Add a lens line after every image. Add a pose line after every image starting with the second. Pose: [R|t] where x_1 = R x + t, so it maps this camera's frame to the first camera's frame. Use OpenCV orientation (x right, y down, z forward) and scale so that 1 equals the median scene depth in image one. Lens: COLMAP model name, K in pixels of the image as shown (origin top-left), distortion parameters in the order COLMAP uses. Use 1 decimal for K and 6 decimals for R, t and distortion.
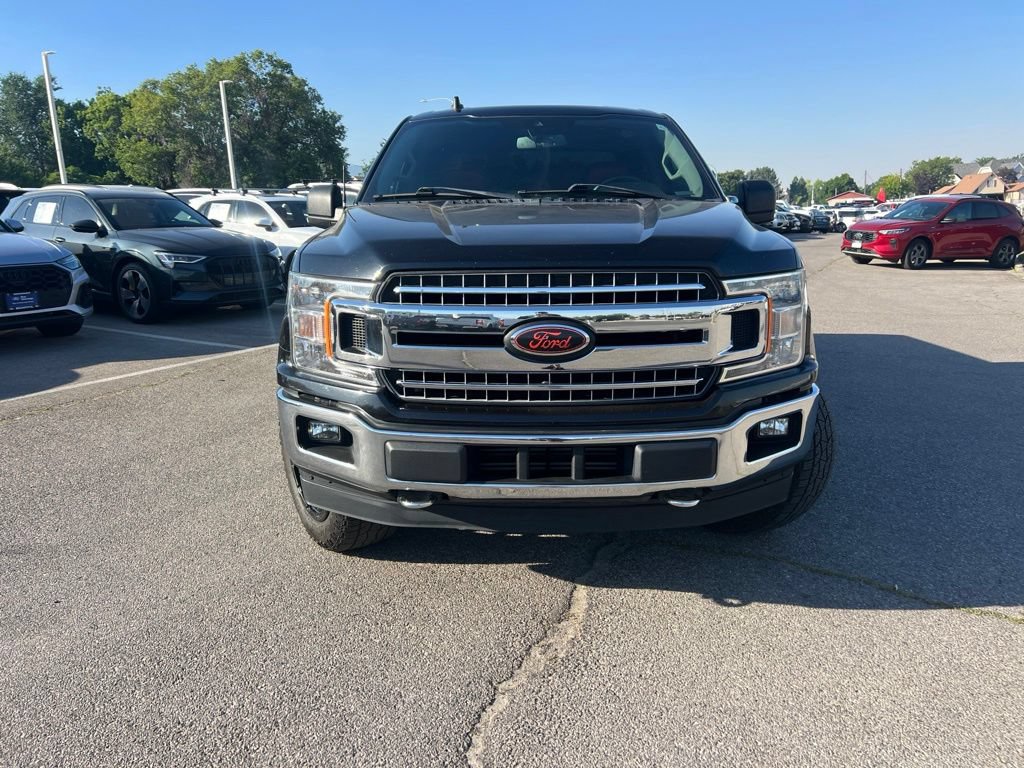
lens RADIAL K [[782.0, 0, 512.0], [0, 782.0, 384.0], [0, 0, 1]] dist [0.013747, -0.005797]
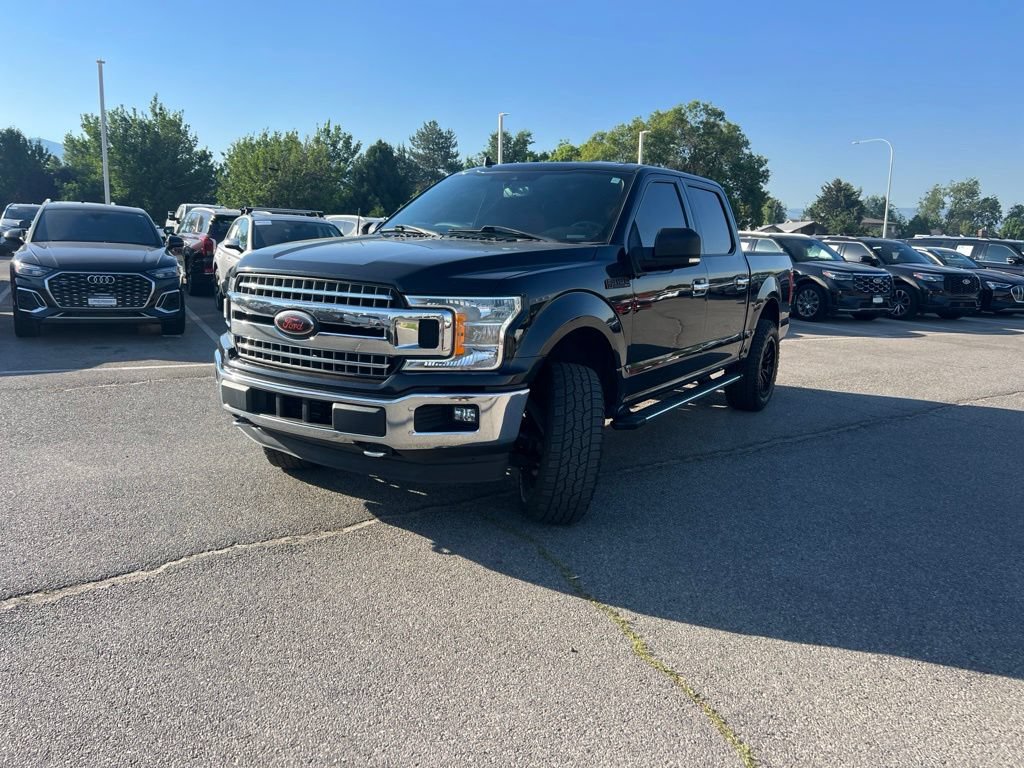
lens RADIAL K [[781.6, 0, 506.8], [0, 781.6, 380.3], [0, 0, 1]] dist [0.013934, -0.003565]
pose [[0.842288, 0.130140, -0.523082, 0.899776], [-0.158617, 0.987292, -0.009780, 0.001033], [0.515162, 0.091207, 0.852226, -0.049508]]
